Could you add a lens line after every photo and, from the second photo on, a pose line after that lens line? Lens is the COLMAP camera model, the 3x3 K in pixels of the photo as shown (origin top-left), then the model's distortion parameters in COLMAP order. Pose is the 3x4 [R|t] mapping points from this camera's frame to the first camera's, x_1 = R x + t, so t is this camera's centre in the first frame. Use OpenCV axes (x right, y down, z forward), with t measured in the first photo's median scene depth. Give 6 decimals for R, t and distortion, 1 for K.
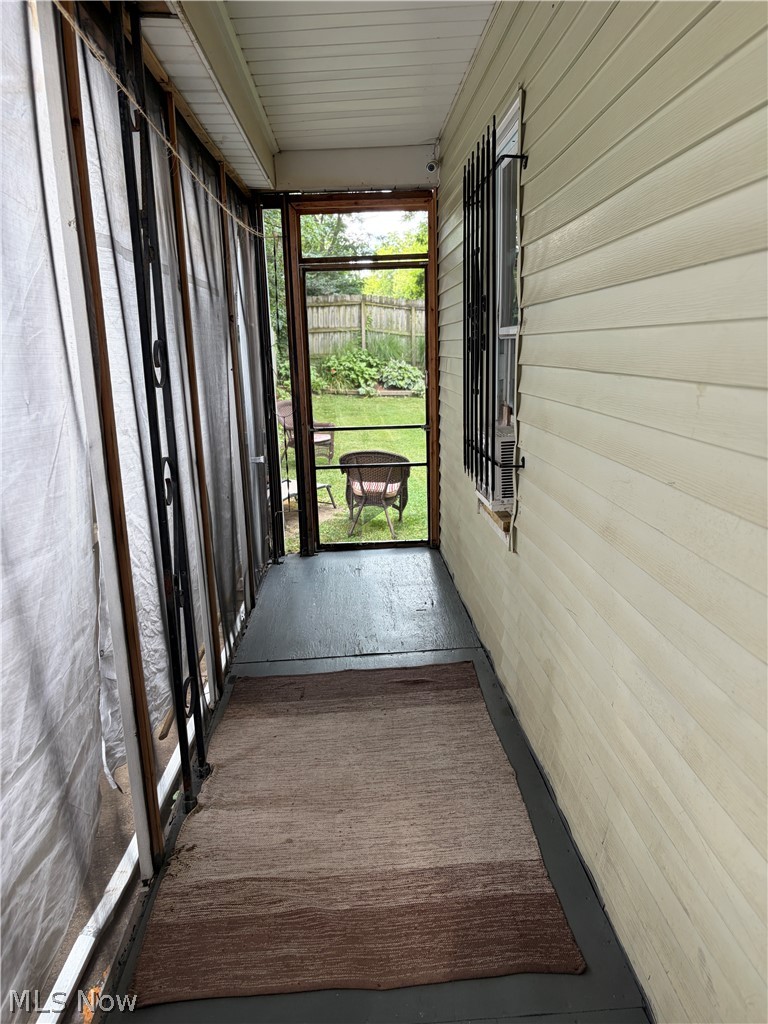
lens RADIAL K [[774.7, 0, 362.9], [0, 774.7, 551.9], [0, 0, 1]] dist [0.045379, -0.042996]
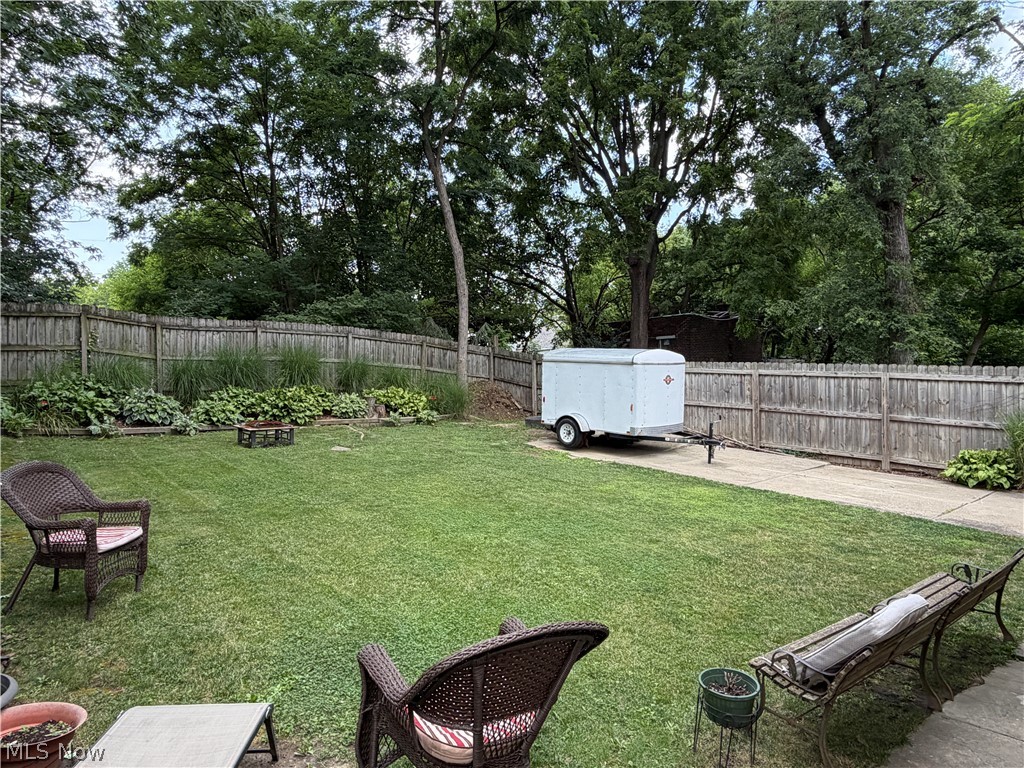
lens RADIAL K [[656.3, 0, 507.8], [0, 656.3, 385.3], [0, 0, 1]] dist [-0.004205, 0.006684]
pose [[0.798580, 0.000261, 0.601889, -0.057370], [0.151532, 0.967702, -0.201471, -0.066677], [-0.582502, 0.252096, 0.772748, 0.299008]]
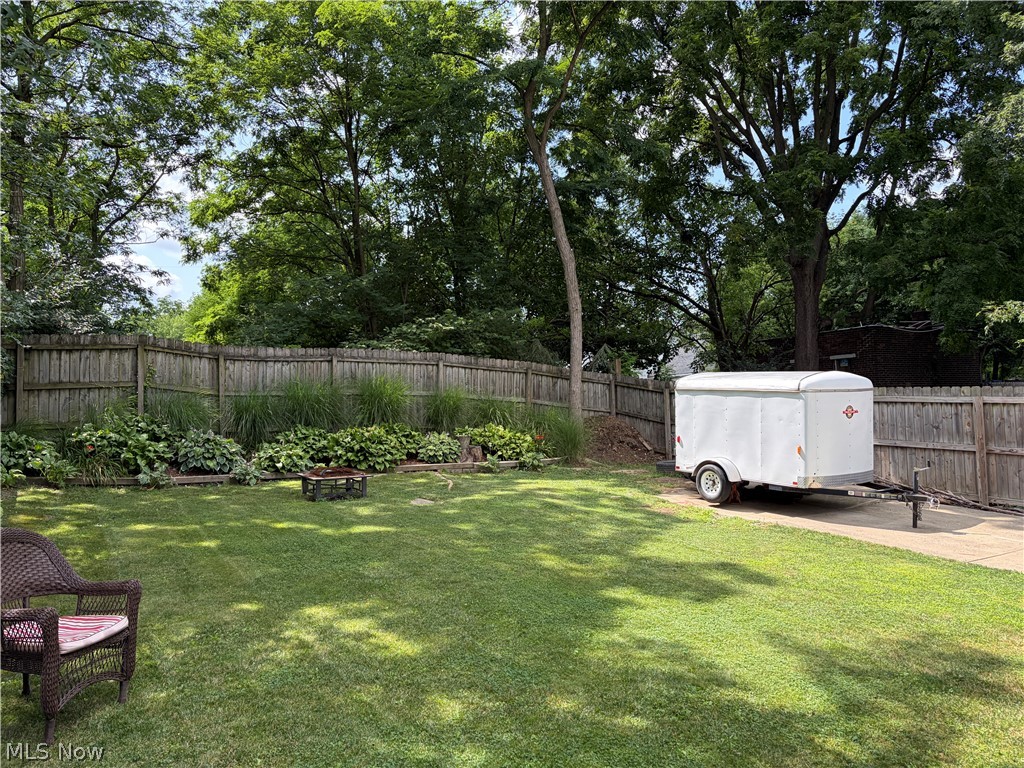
lens RADIAL K [[774.7, 0, 508.4], [0, 774.7, 384.2], [0, 0, 1]] dist [0.045379, -0.042996]
pose [[0.888709, 0.012461, 0.458302, -0.027103], [0.125976, 0.954517, -0.270237, -0.074417], [-0.440824, 0.297897, 0.846718, 0.324600]]
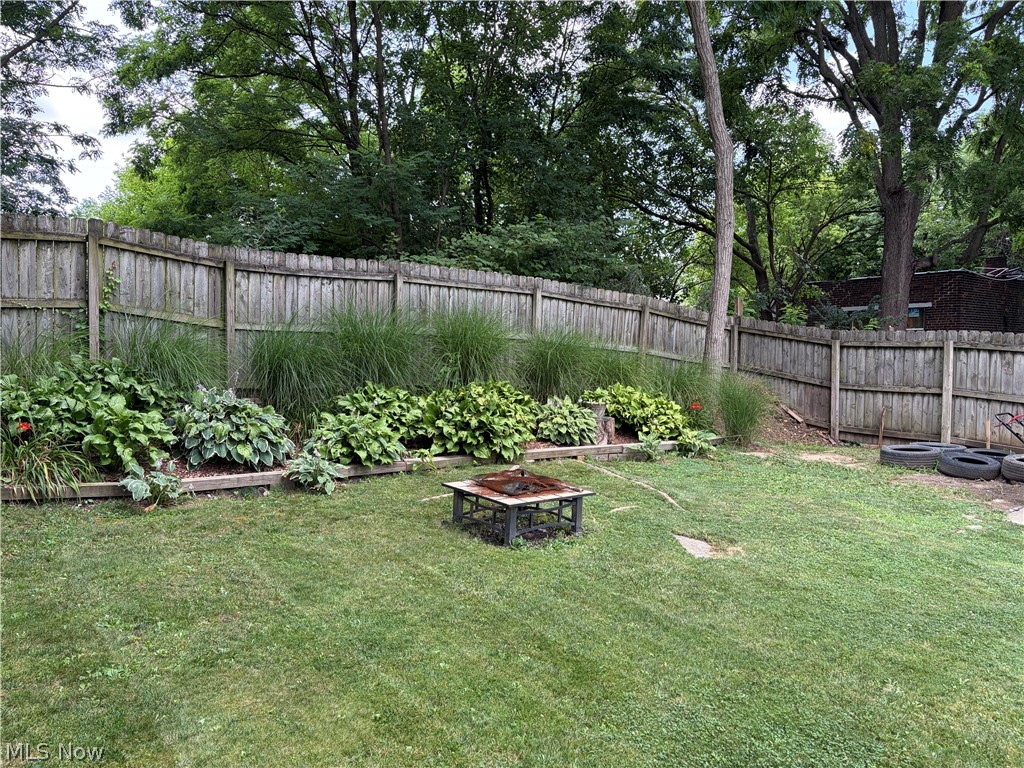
lens RADIAL K [[774.7, 0, 515.2], [0, 774.7, 380.5], [0, 0, 1]] dist [0.045379, -0.042996]
pose [[0.813244, 0.000758, 0.581922, -0.057949], [0.127326, 0.975537, -0.179210, -0.165801], [-0.567822, 0.219835, 0.793253, 0.623513]]
